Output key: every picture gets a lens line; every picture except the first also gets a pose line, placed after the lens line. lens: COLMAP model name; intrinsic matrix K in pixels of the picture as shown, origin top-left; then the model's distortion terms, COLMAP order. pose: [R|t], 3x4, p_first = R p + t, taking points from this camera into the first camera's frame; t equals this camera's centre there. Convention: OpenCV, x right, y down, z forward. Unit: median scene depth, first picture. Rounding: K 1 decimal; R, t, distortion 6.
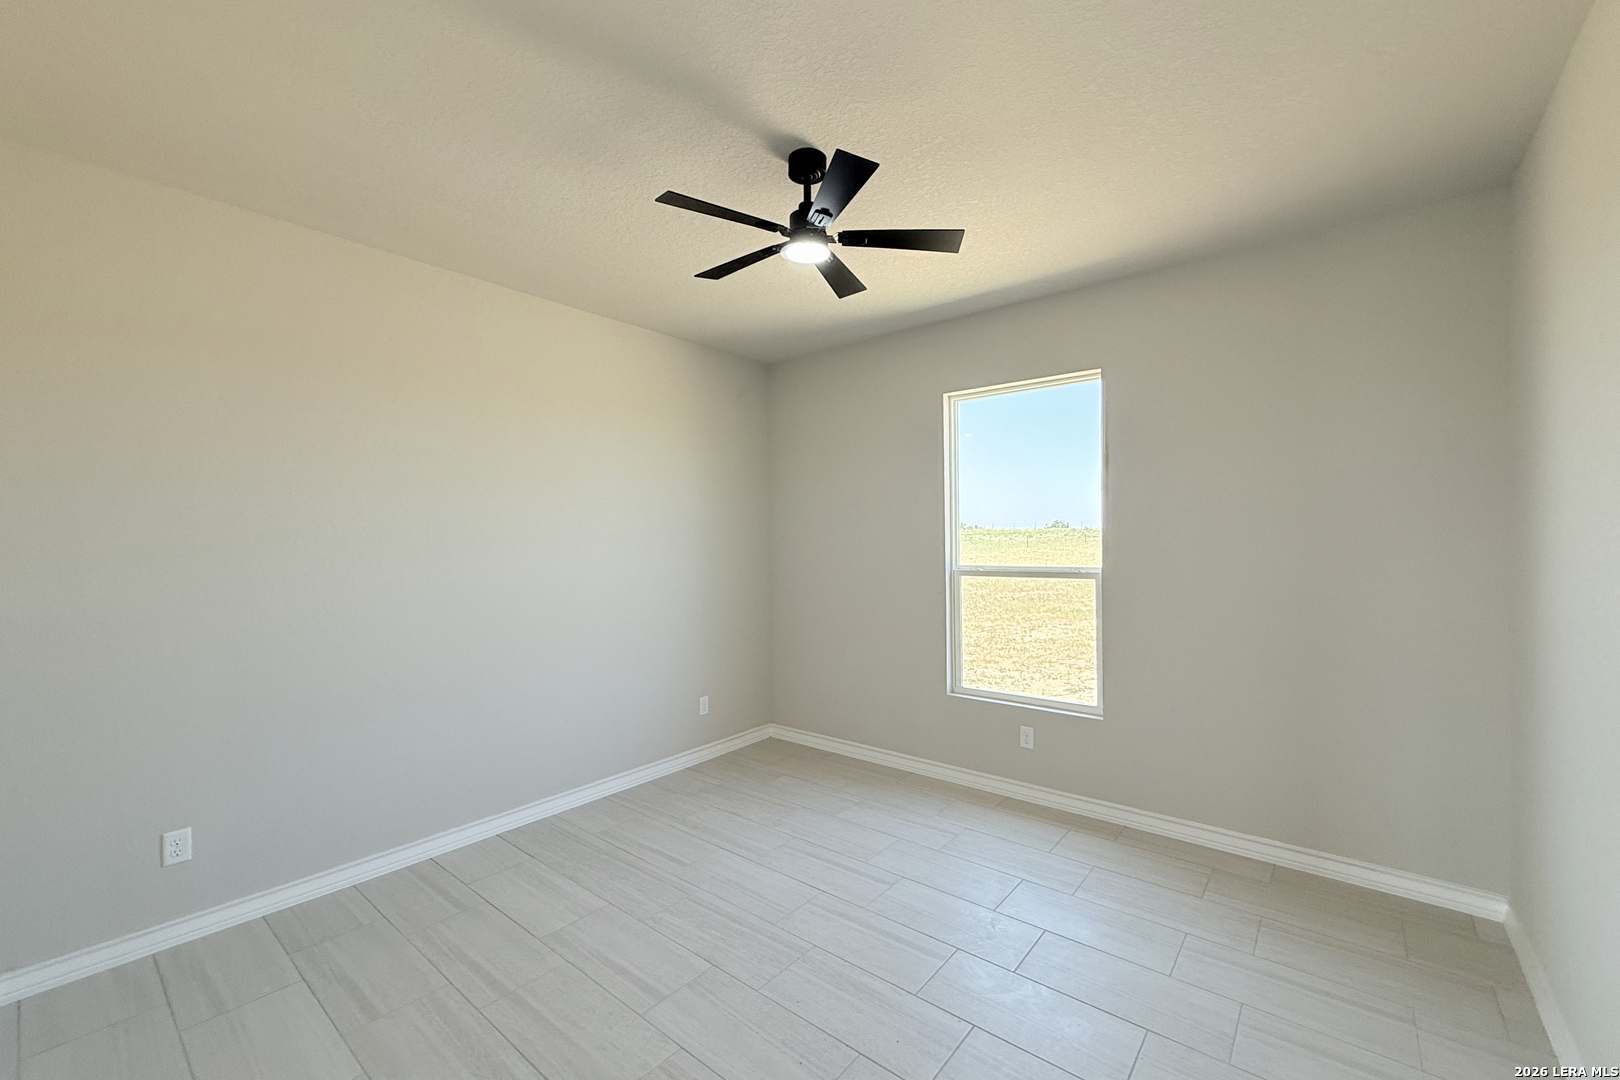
lens RADIAL K [[638.3, 0, 810.0], [0, 638.3, 540.0], [0, 0, 1]] dist [-0.000807, -0.000041]
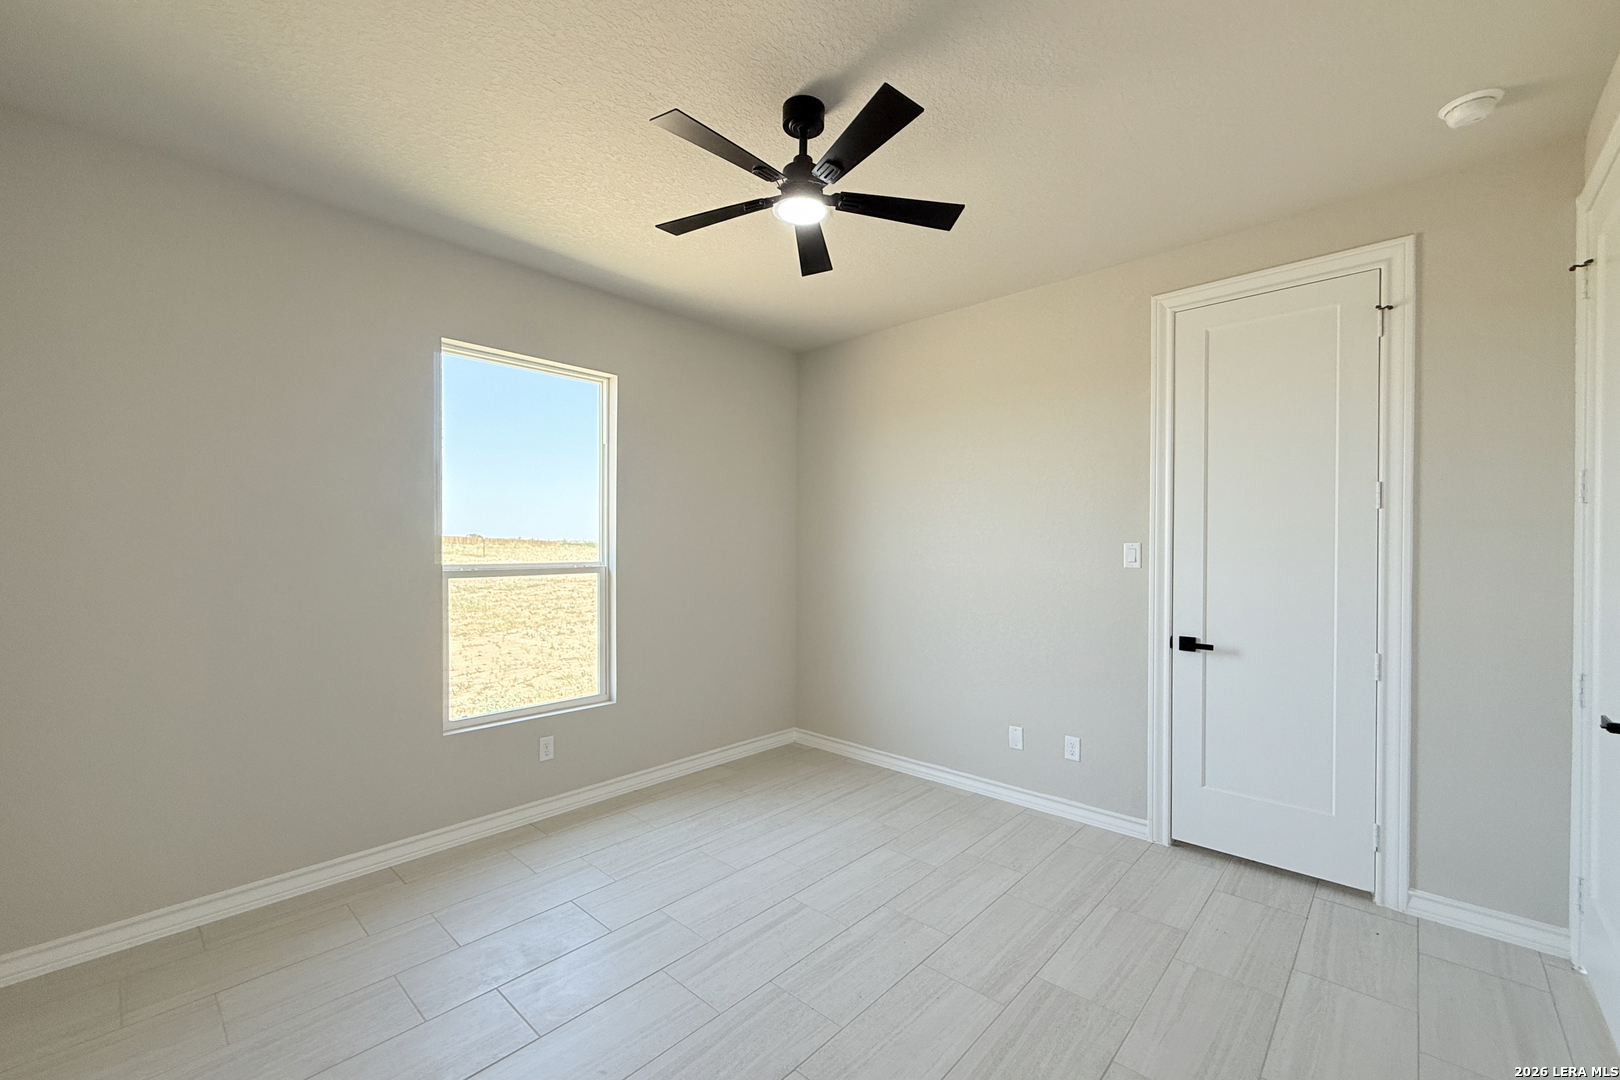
lens RADIAL K [[655.8, 0, 797.4], [0, 655.8, 548.0], [0, 0, 1]] dist [0.000362, 0.000054]
pose [[0.075991, 0.002890, 0.997104, -0.591817], [-0.006015, 0.999979, -0.002440, 0.021668], [-0.997090, -0.005813, 0.076007, 0.587037]]
